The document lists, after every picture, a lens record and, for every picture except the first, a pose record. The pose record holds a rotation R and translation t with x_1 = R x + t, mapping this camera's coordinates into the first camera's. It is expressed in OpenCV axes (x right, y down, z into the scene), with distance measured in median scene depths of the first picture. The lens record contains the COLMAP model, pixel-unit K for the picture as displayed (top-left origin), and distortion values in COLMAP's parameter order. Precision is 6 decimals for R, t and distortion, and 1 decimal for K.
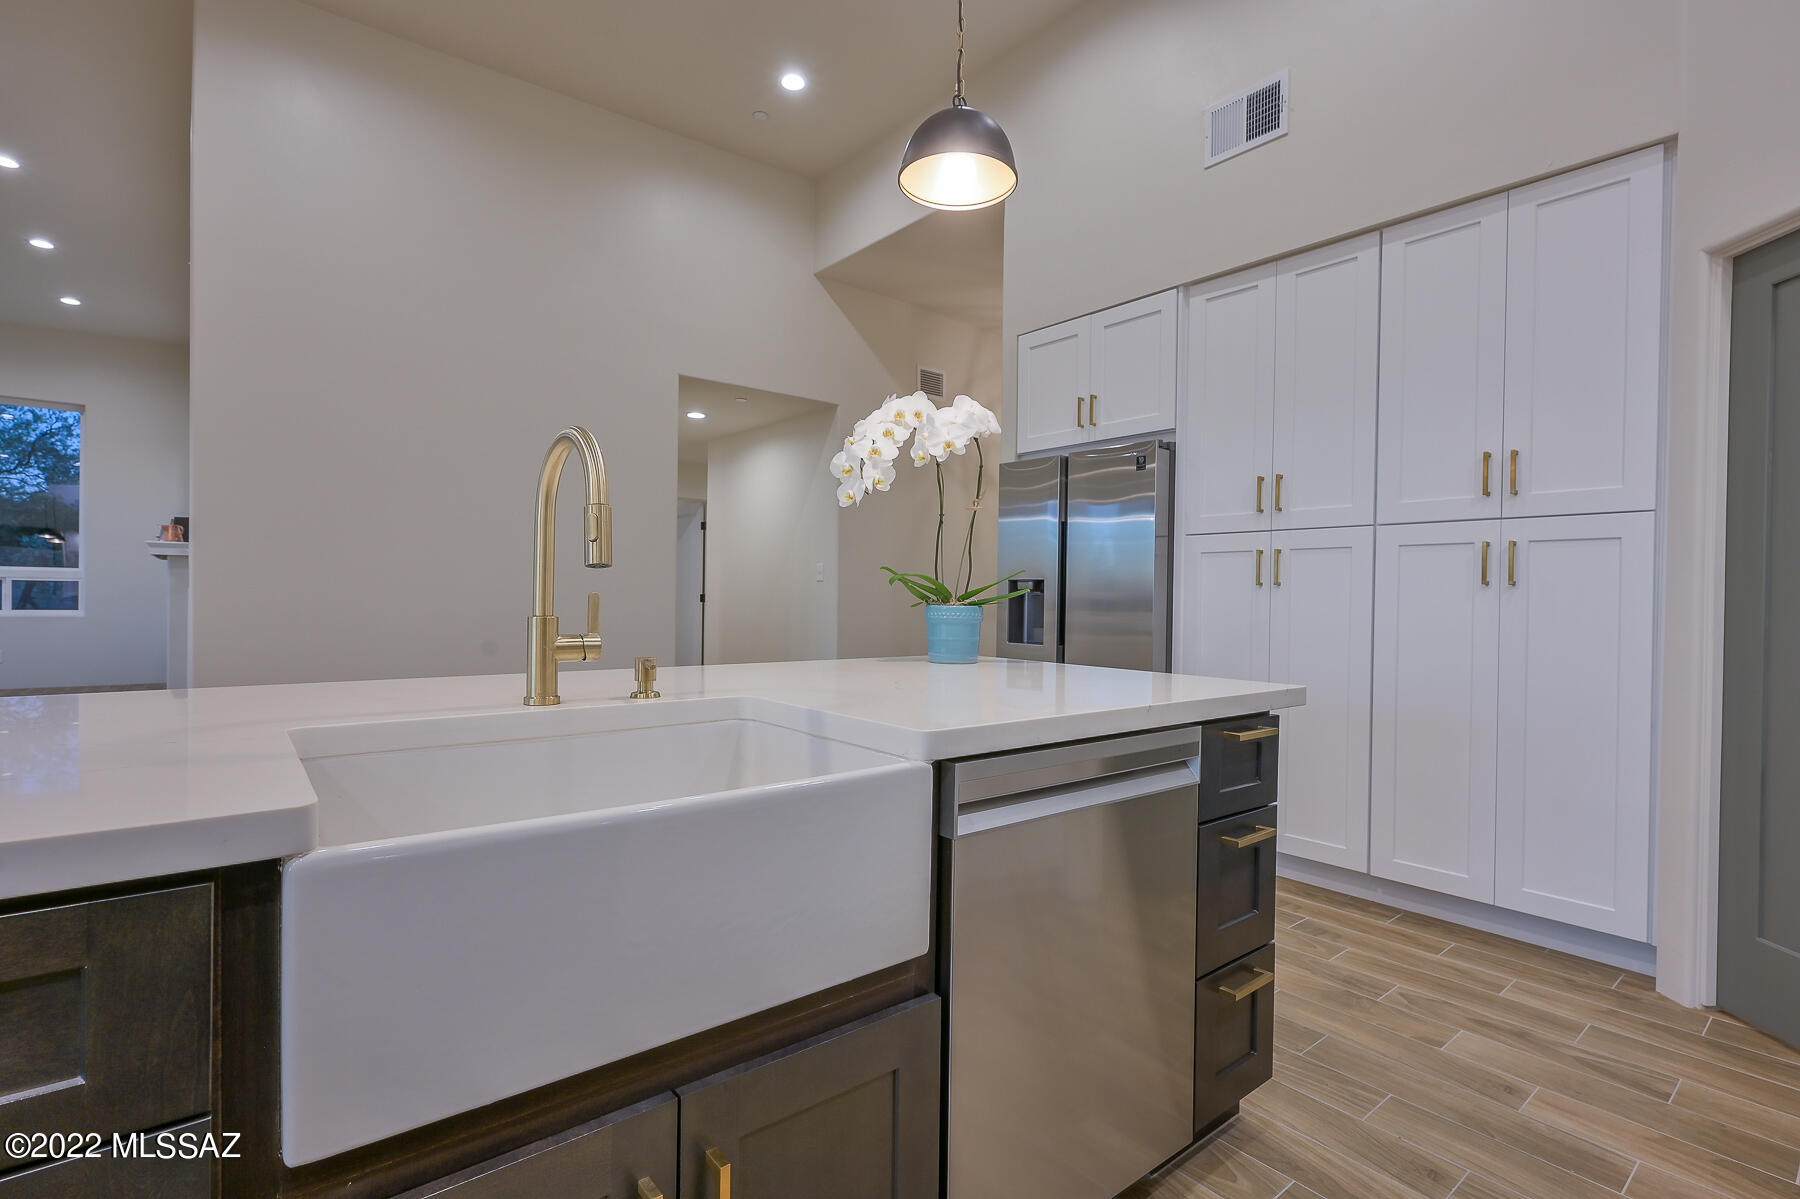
lens RADIAL K [[838.7, 0, 900.0], [0, 838.7, 599.5], [0, 0, 1]] dist [0.000011, 0.000022]
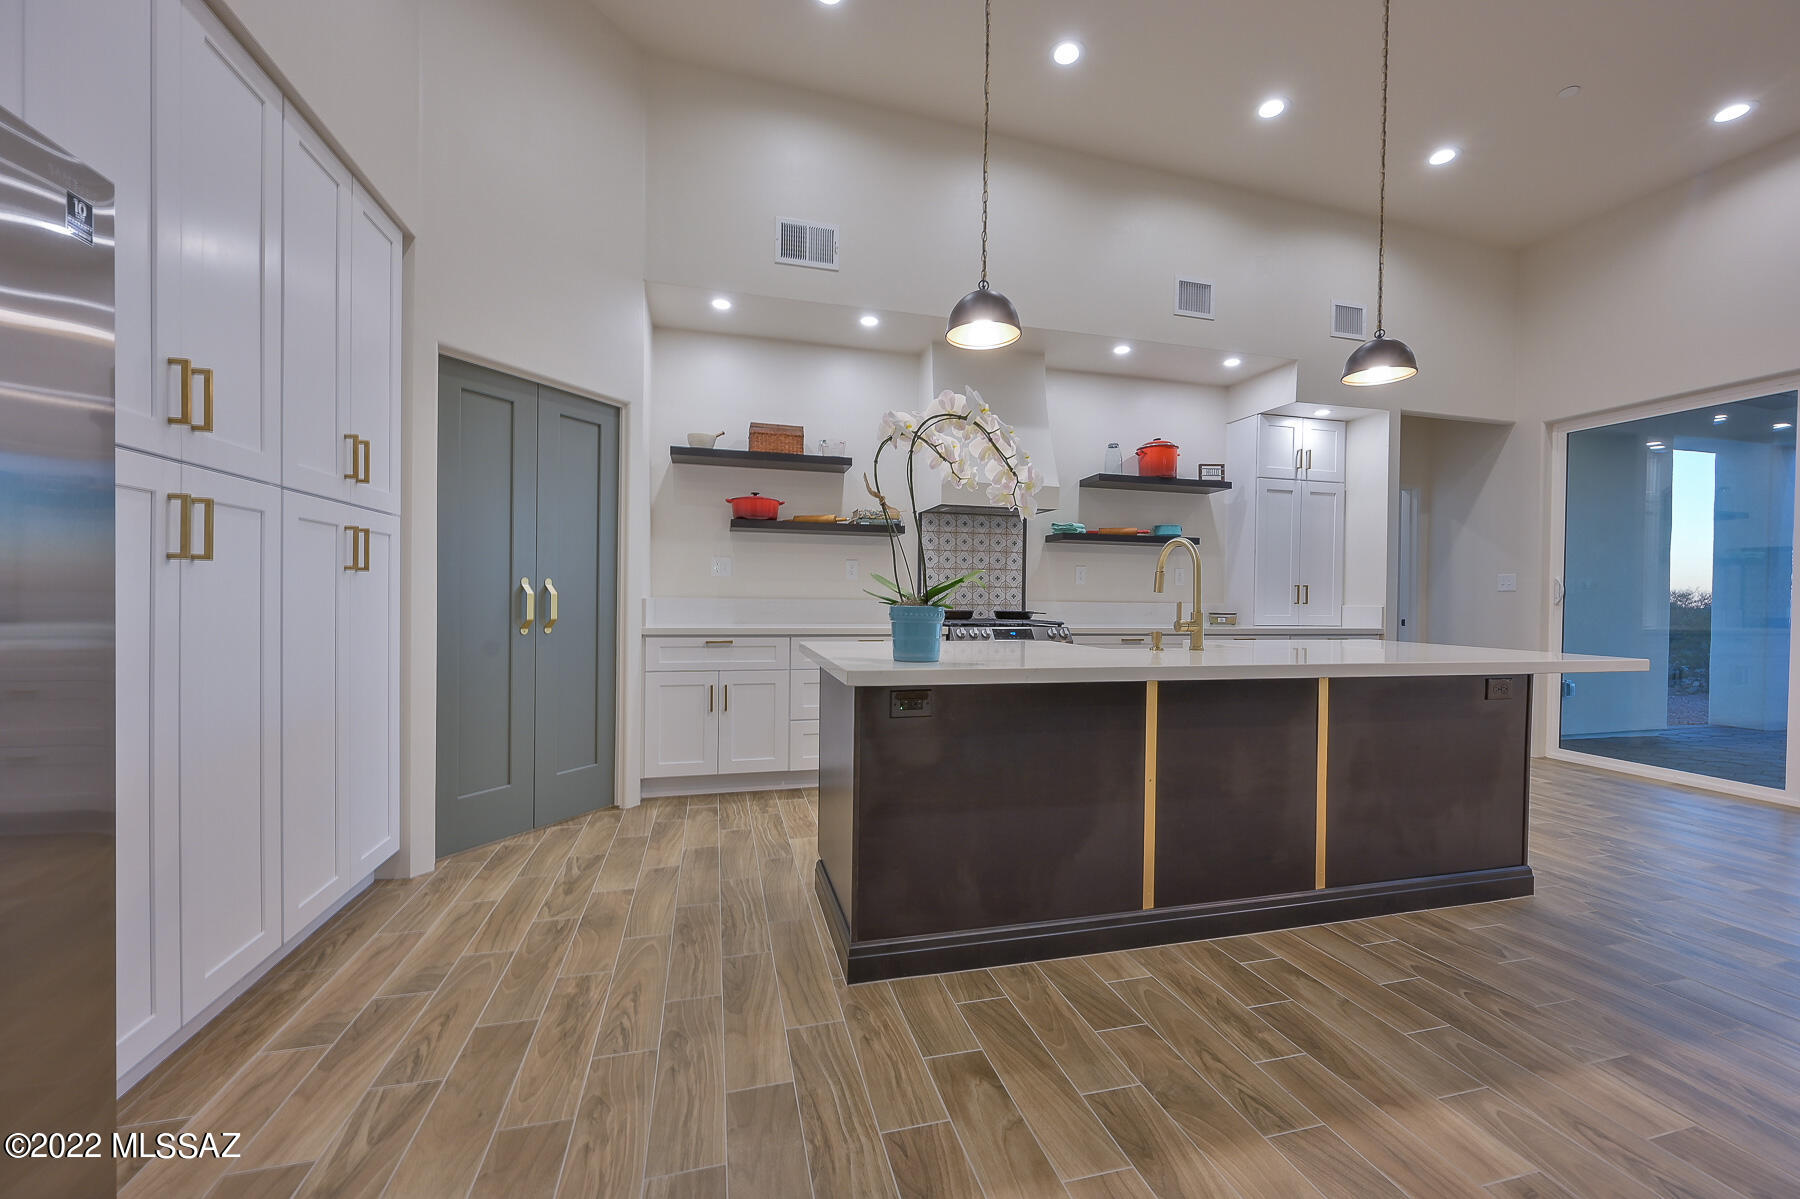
lens RADIAL K [[699.7, 0, 900.0], [0, 699.7, 599.5], [0, 0, 1]] dist [-0.000427, -0.000035]
pose [[-0.910746, -0.024762, 0.412224, -0.265589], [-0.023219, 0.999692, 0.008753, -0.006516], [-0.412314, -0.001600, -0.911040, 1.735693]]
